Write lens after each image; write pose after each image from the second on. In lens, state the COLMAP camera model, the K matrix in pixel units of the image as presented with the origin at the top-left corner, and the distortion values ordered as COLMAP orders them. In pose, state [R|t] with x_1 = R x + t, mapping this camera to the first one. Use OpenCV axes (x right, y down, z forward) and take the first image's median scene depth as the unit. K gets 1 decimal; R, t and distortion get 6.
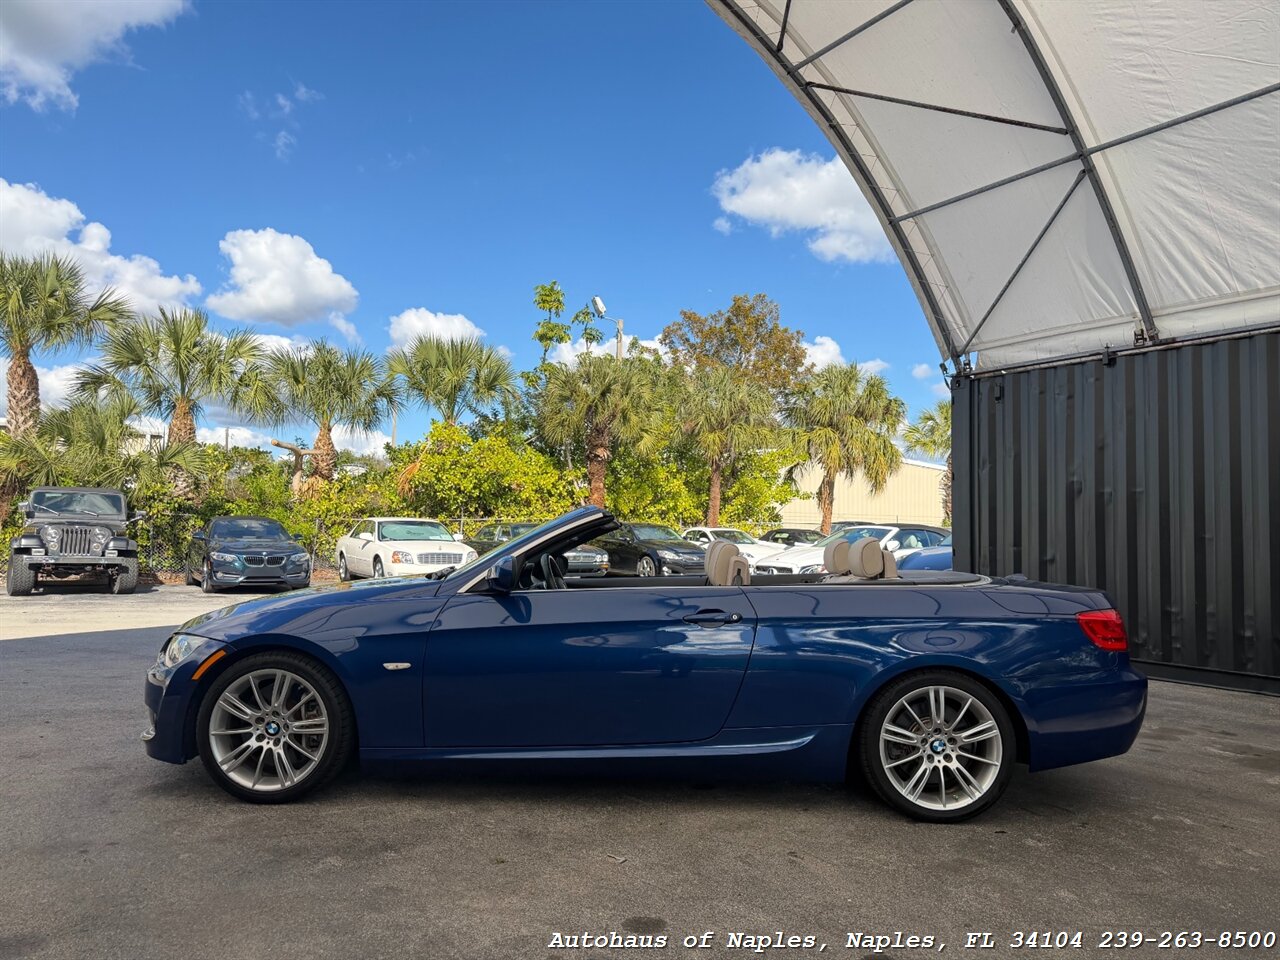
lens RADIAL K [[931.3, 0, 641.2], [0, 931.3, 486.9], [0, 0, 1]] dist [0.030060, -0.037254]
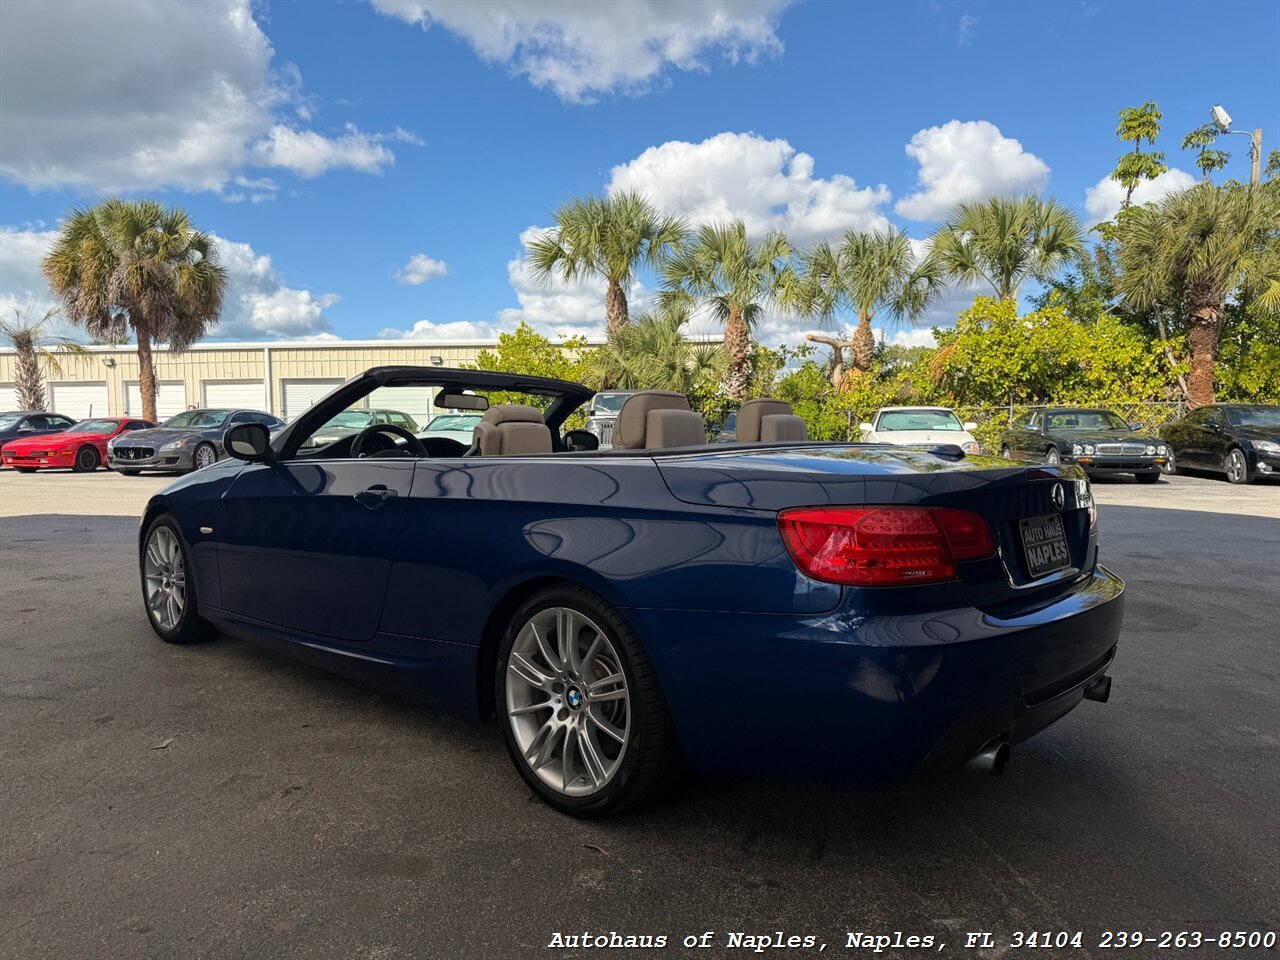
lens RADIAL K [[939.0, 0, 636.1], [0, 939.0, 463.3], [0, 0, 1]] dist [0.008095, 0.001880]
pose [[0.727749, 0.007661, -0.685801, 0.394010], [0.048751, 0.996830, 0.062869, 0.037525], [0.684109, -0.079186, 0.725069, 0.283019]]
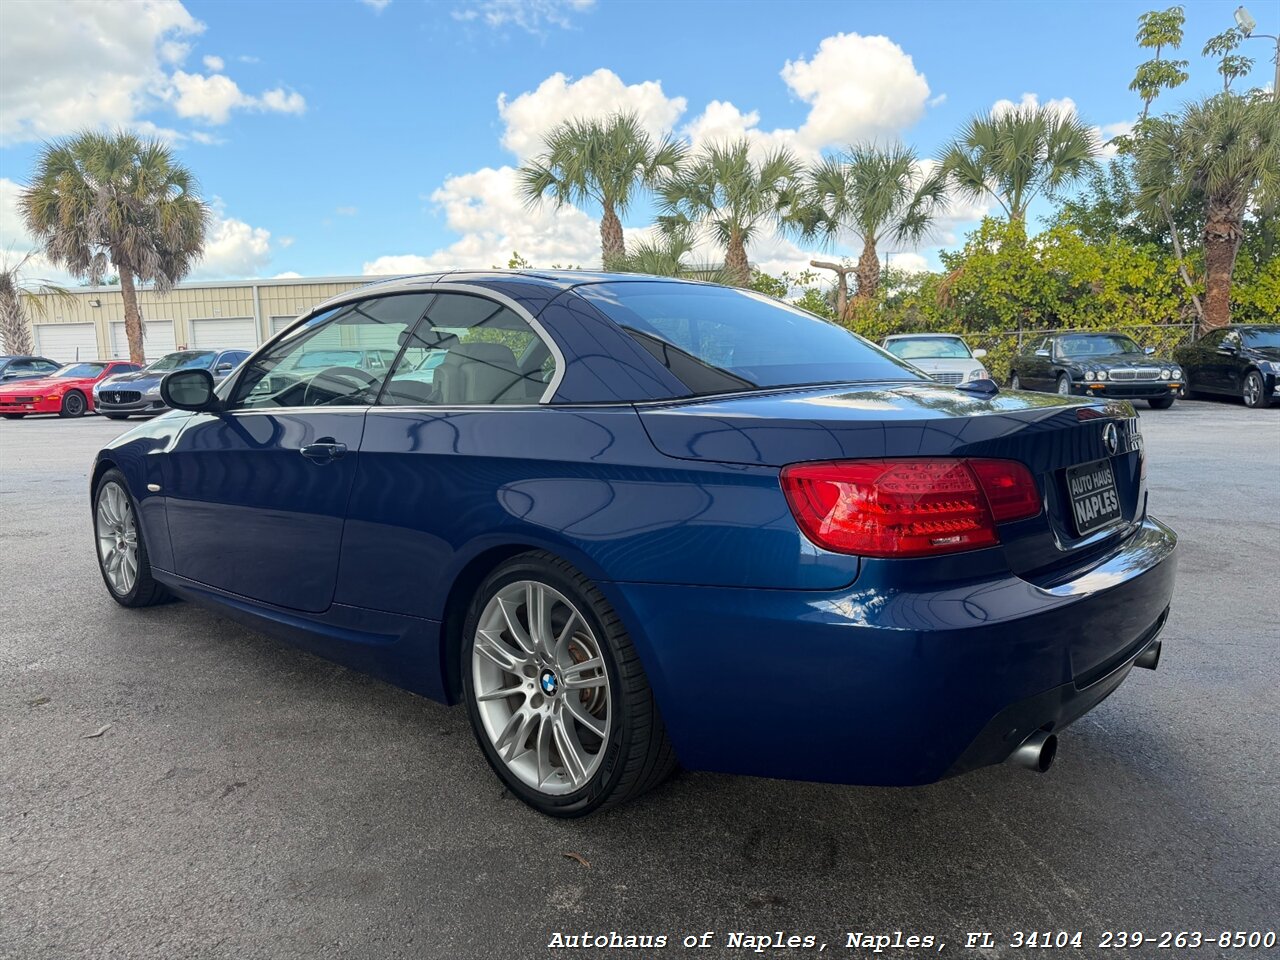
lens RADIAL K [[931.3, 0, 641.2], [0, 931.3, 486.9], [0, 0, 1]] dist [0.030060, -0.037254]
pose [[0.729644, 0.060007, -0.681189, 0.364705], [0.067443, 0.984971, 0.159008, 0.037136], [0.680493, -0.161960, 0.714632, 0.324619]]
